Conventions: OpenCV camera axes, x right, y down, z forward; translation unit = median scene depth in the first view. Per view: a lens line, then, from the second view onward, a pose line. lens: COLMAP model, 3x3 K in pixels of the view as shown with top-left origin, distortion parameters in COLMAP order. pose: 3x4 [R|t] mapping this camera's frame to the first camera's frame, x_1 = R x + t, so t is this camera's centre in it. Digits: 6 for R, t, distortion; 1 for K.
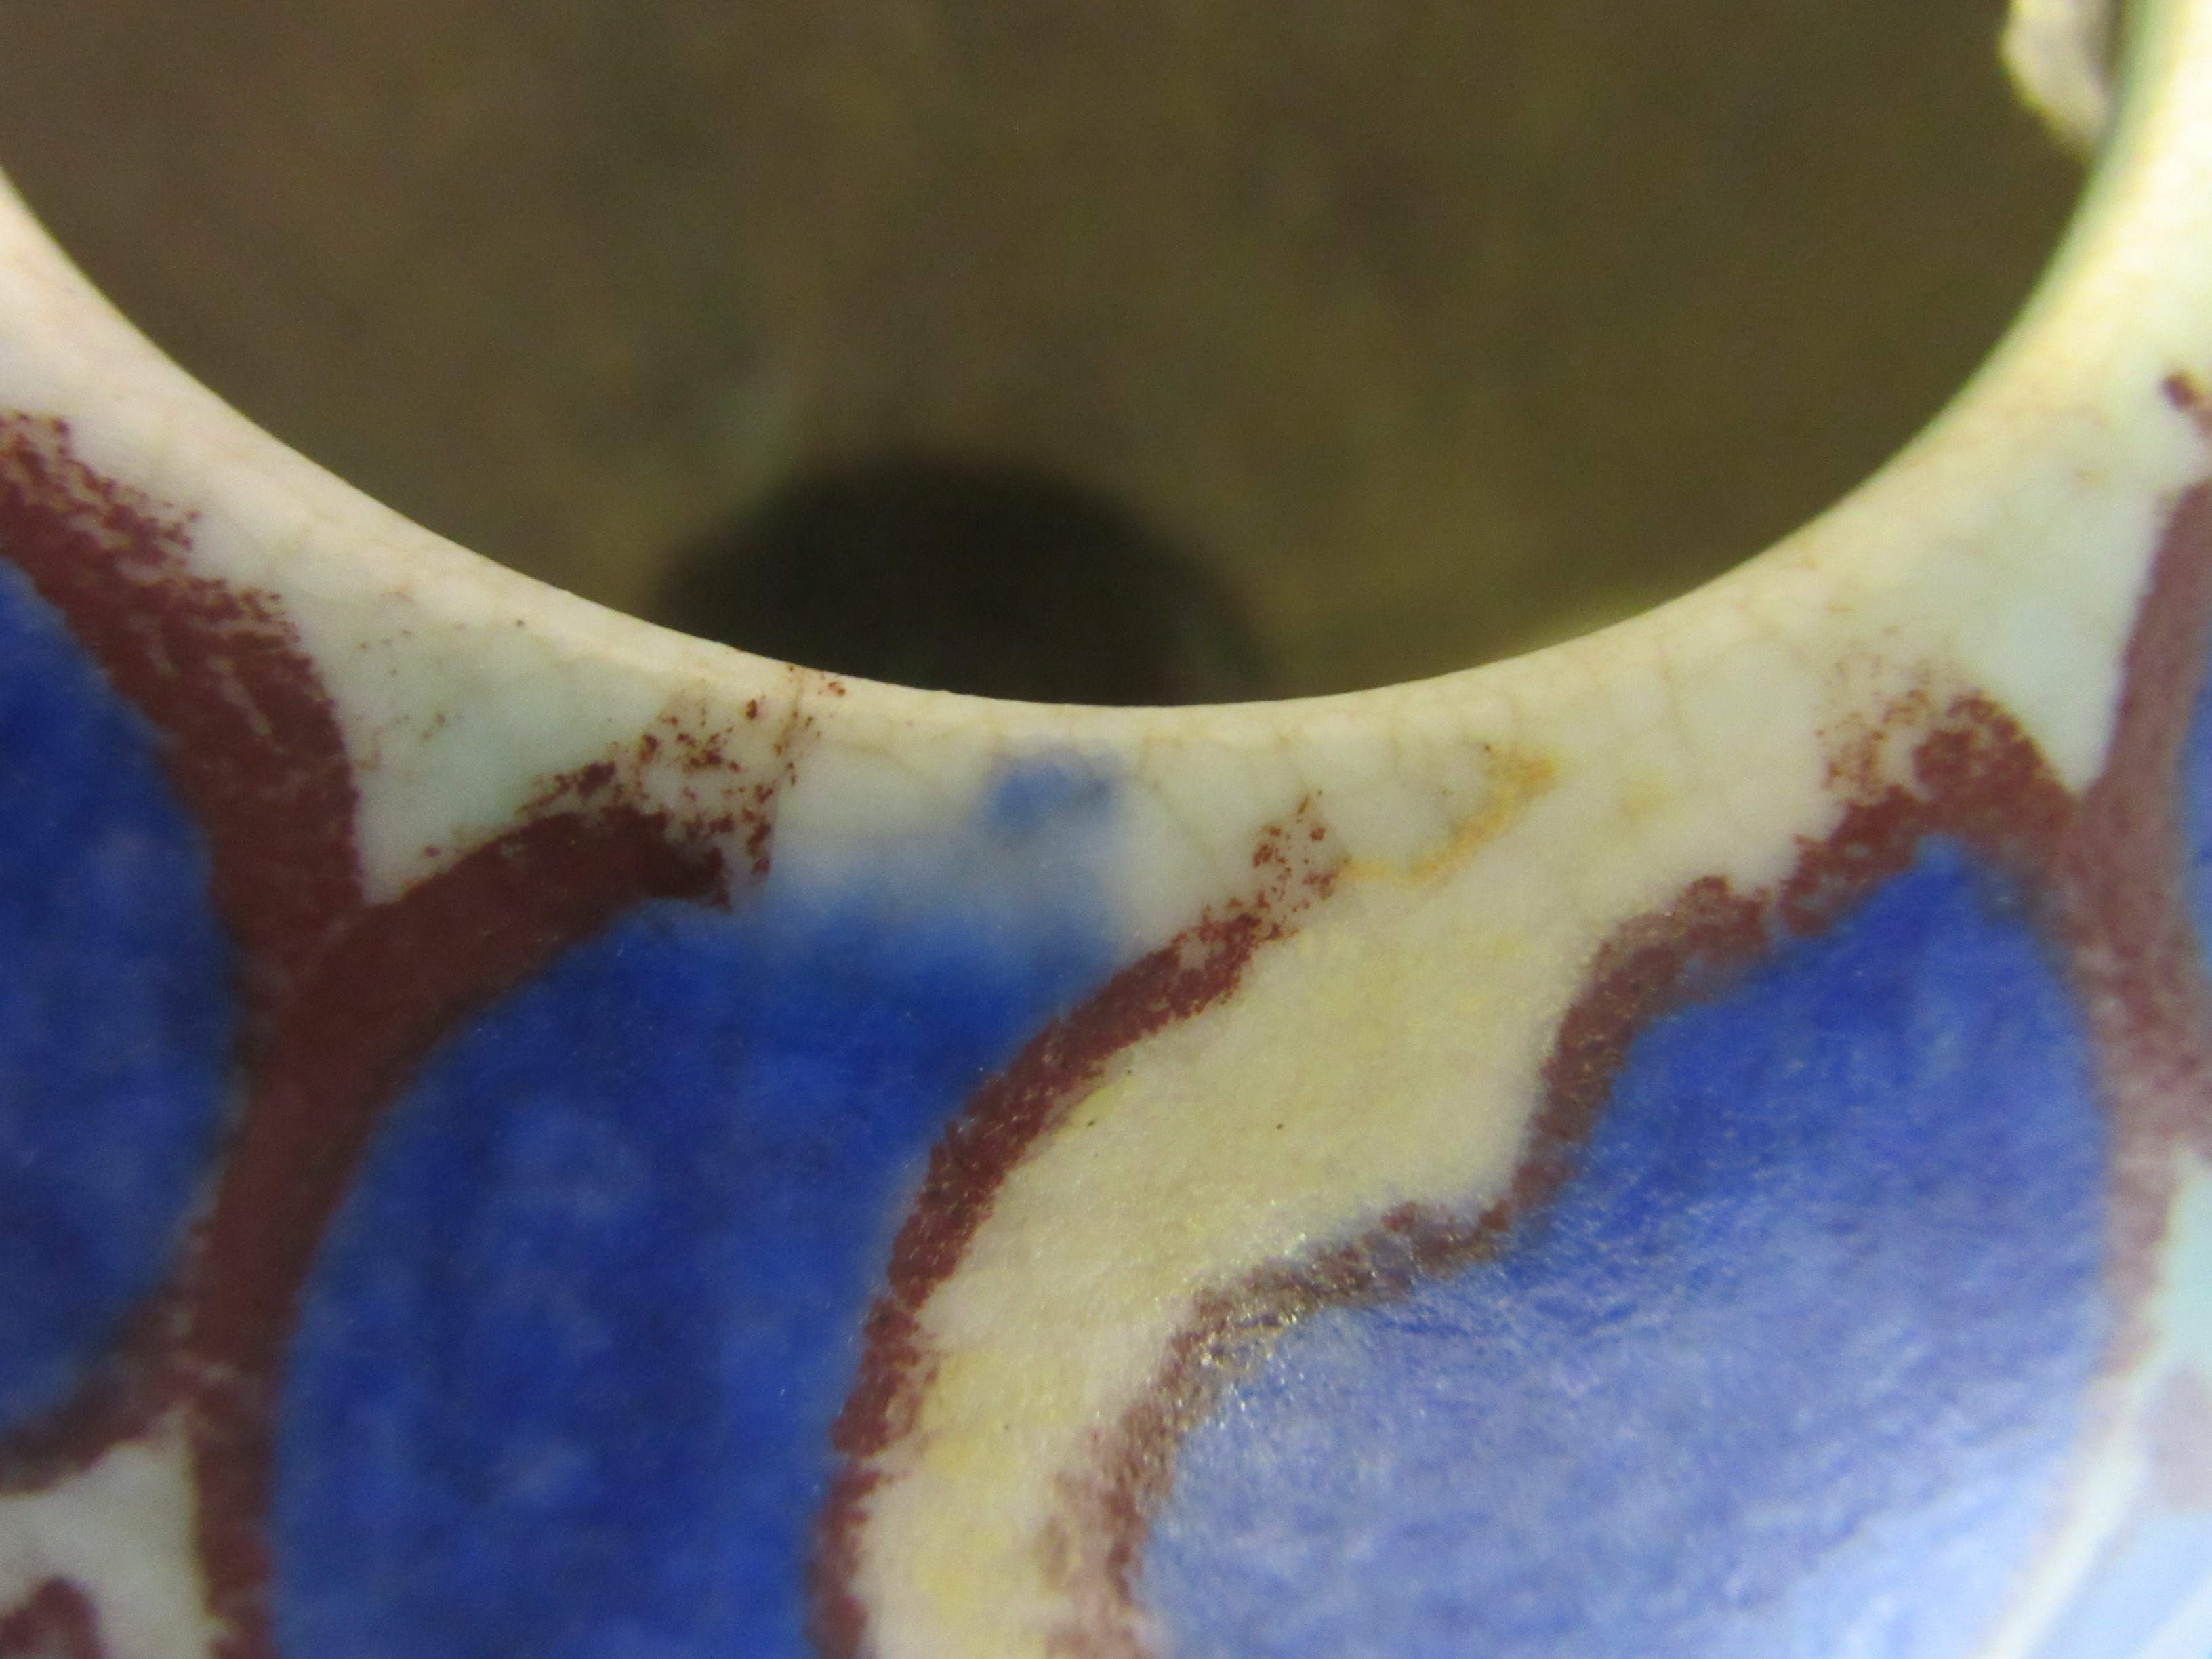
lens RADIAL K [[1639.3, 0, 1106.0], [0, 1639.3, 829.5], [0, 0, 1]] dist [0.000954, -0.060374]
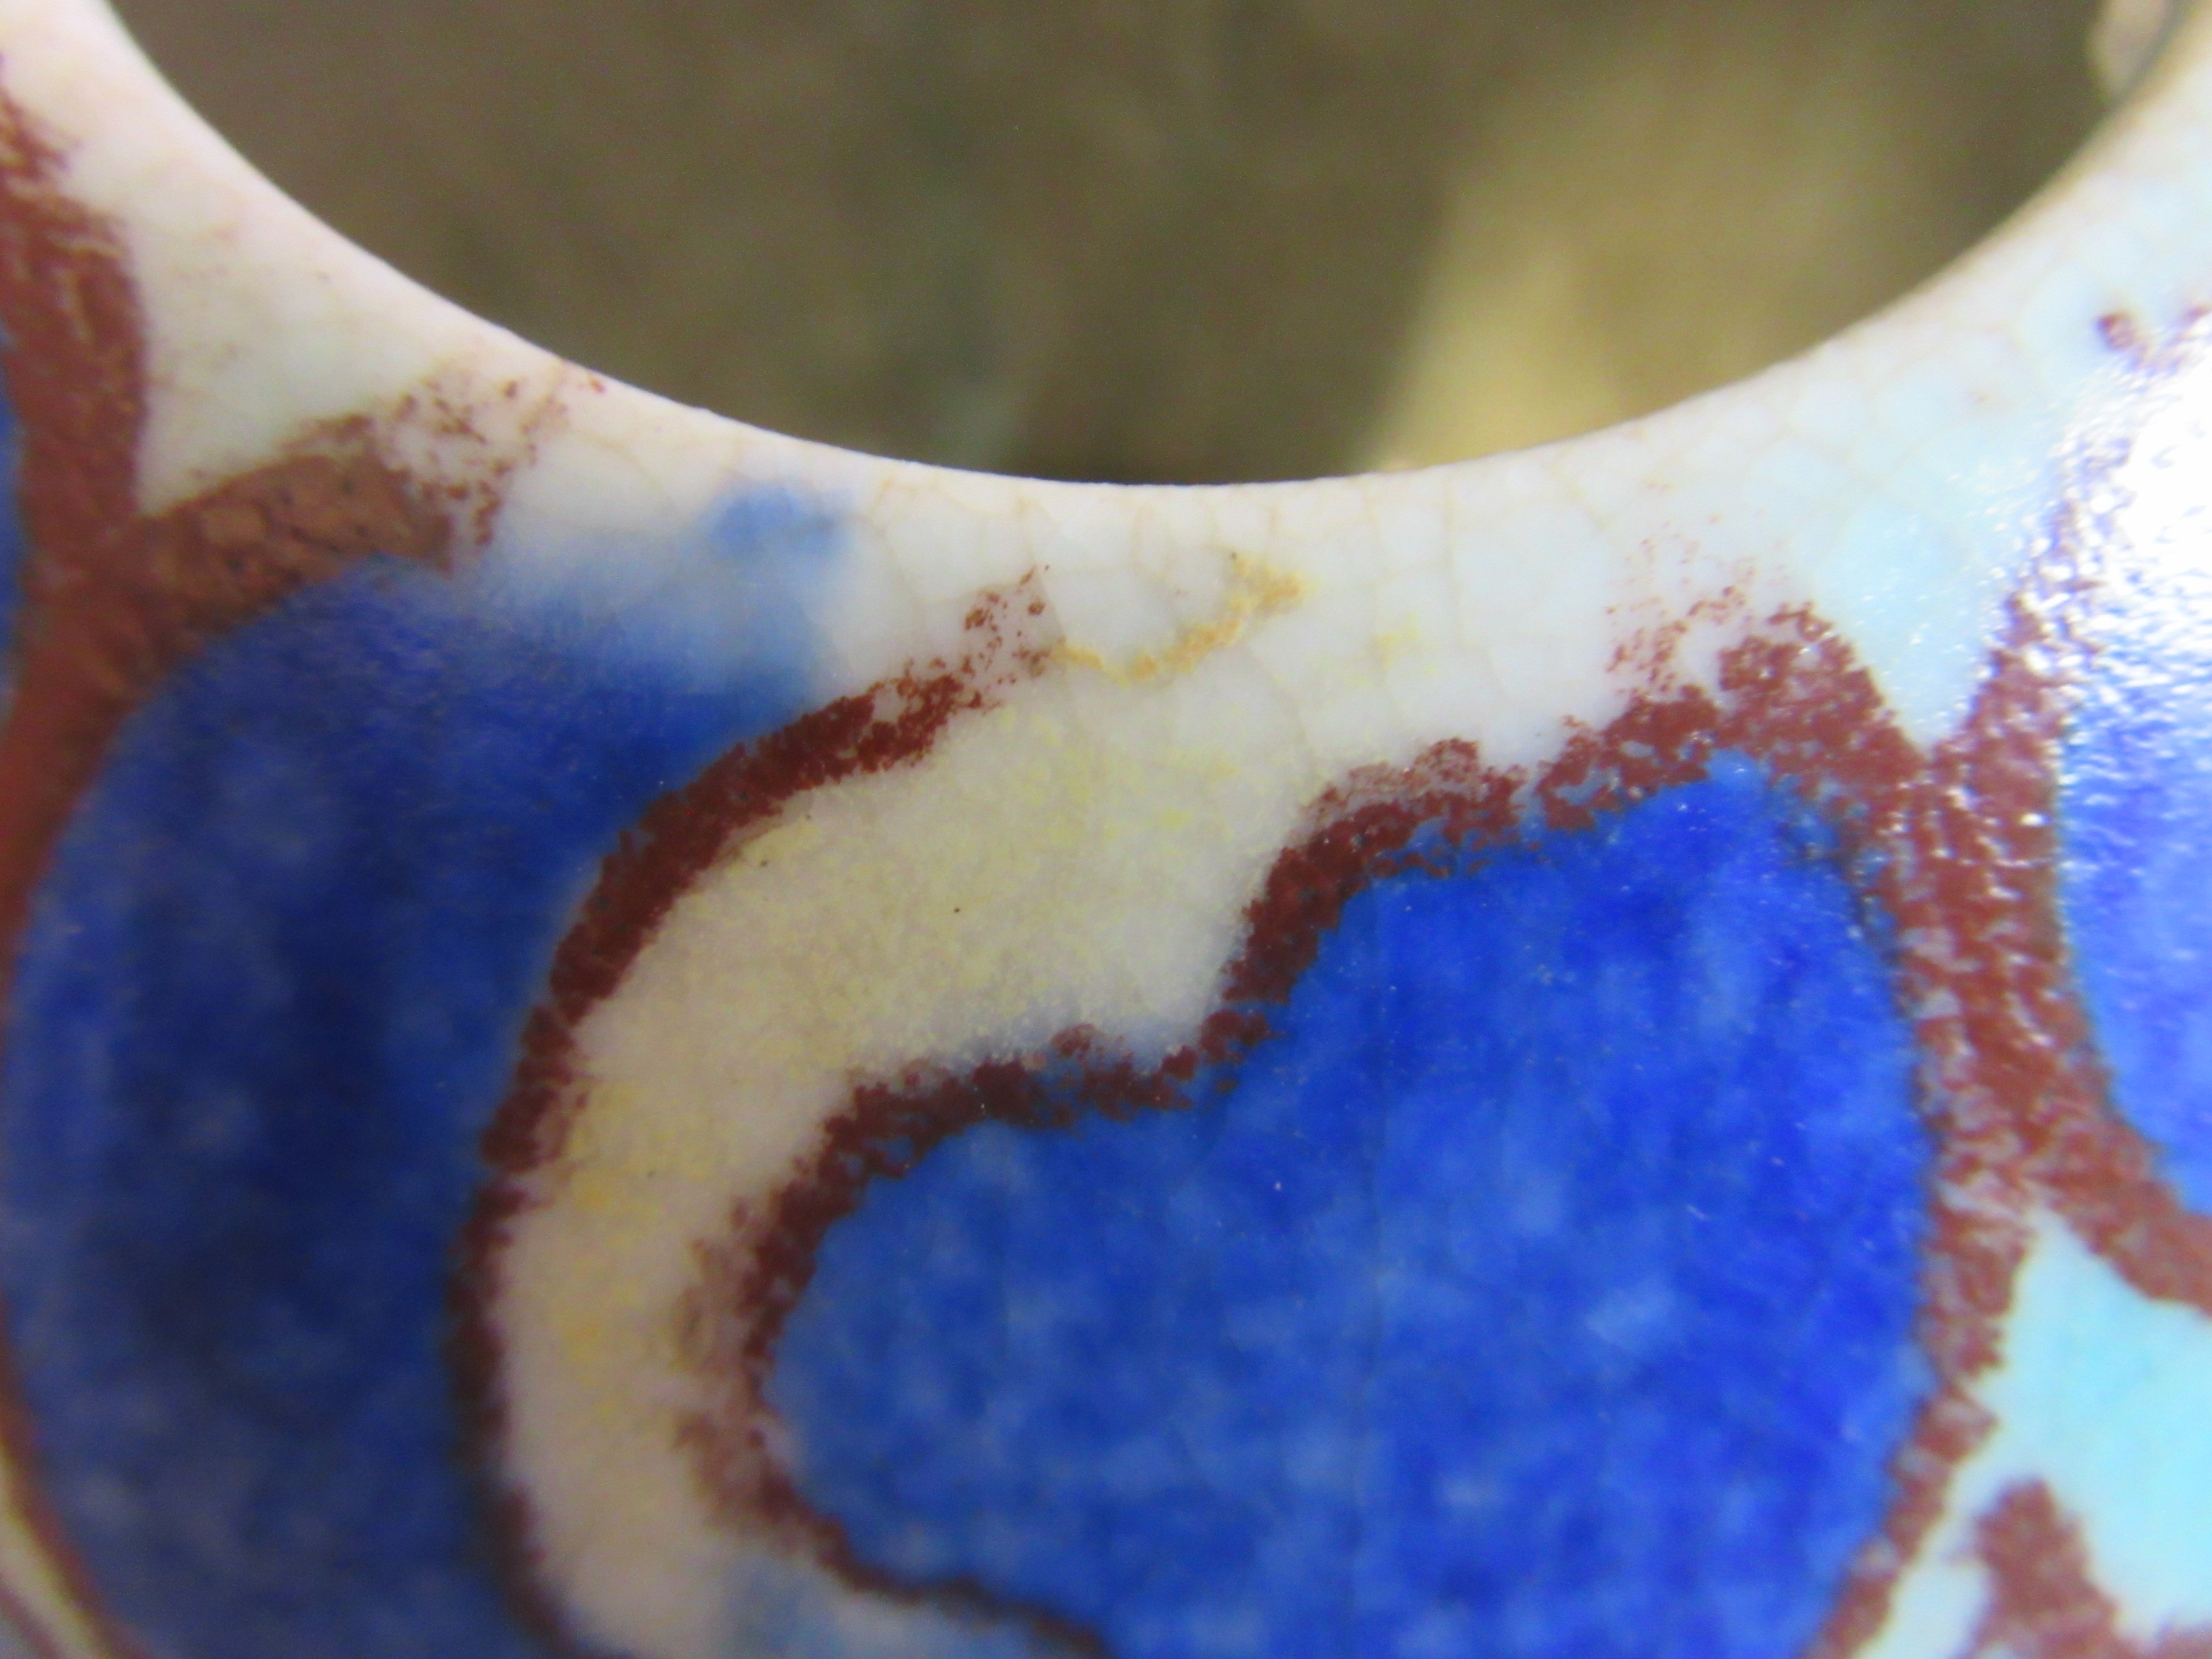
lens RADIAL K [[1639.3, 0, 1106.0], [0, 1639.3, 829.5], [0, 0, 1]] dist [0.000954, -0.060374]
pose [[0.972334, 0.181509, -0.147042, 0.333386], [-0.189936, 0.980749, -0.045341, 0.165990], [0.135981, 0.072015, 0.988091, 0.057106]]
